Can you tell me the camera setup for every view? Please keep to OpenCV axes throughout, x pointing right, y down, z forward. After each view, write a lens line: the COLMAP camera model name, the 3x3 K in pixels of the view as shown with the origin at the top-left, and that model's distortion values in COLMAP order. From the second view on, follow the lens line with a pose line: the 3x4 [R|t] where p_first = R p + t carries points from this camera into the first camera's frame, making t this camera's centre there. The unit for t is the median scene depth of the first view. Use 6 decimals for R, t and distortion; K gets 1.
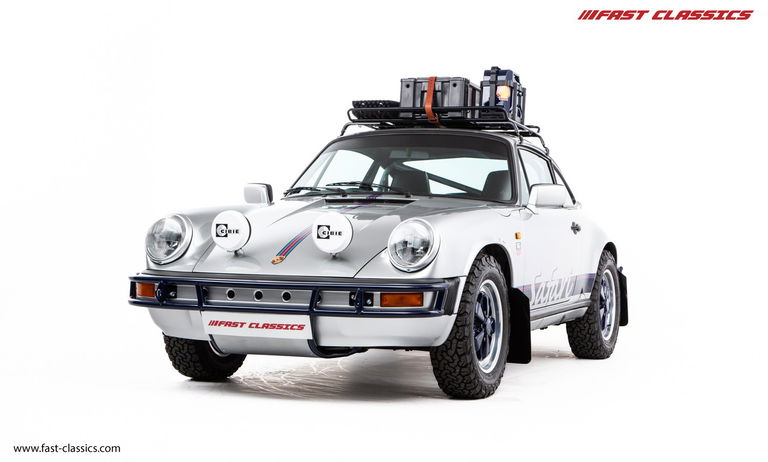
lens RADIAL K [[1433.7, 0, 384.0], [0, 1433.7, 231.0], [0, 0, 1]] dist [0.310701, -0.006547]
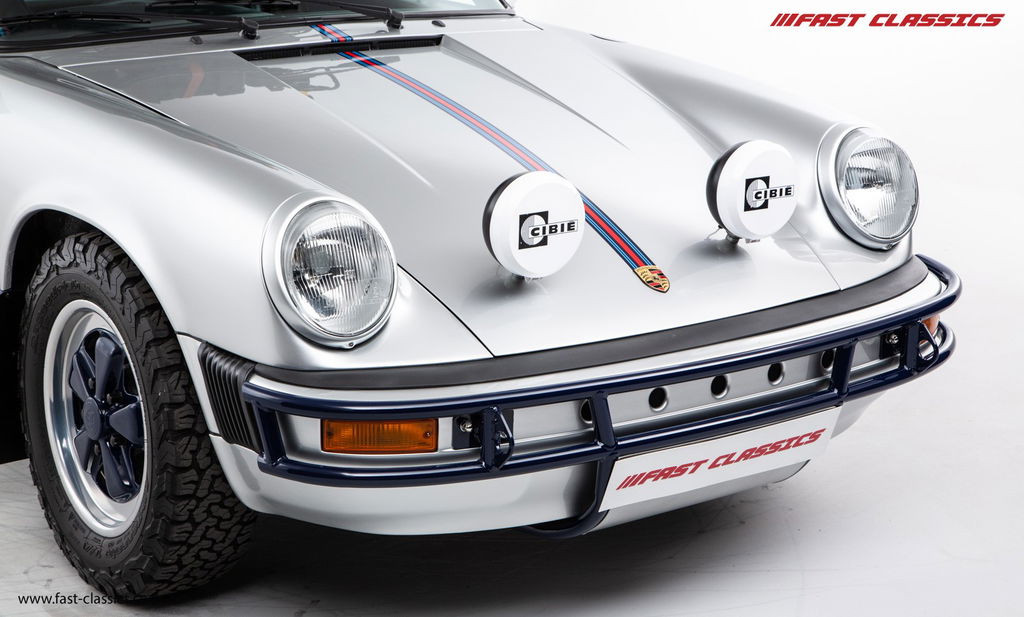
lens RADIAL K [[2192.8, 0, 512.0], [0, 2192.8, 308.5], [0, 0, 1]] dist [0.007256, -0.020628]
pose [[0.528094, -0.230083, 0.817422, -0.557354], [0.009669, 0.964161, 0.265140, -0.125189], [-0.849131, -0.132116, 0.511392, 0.682919]]
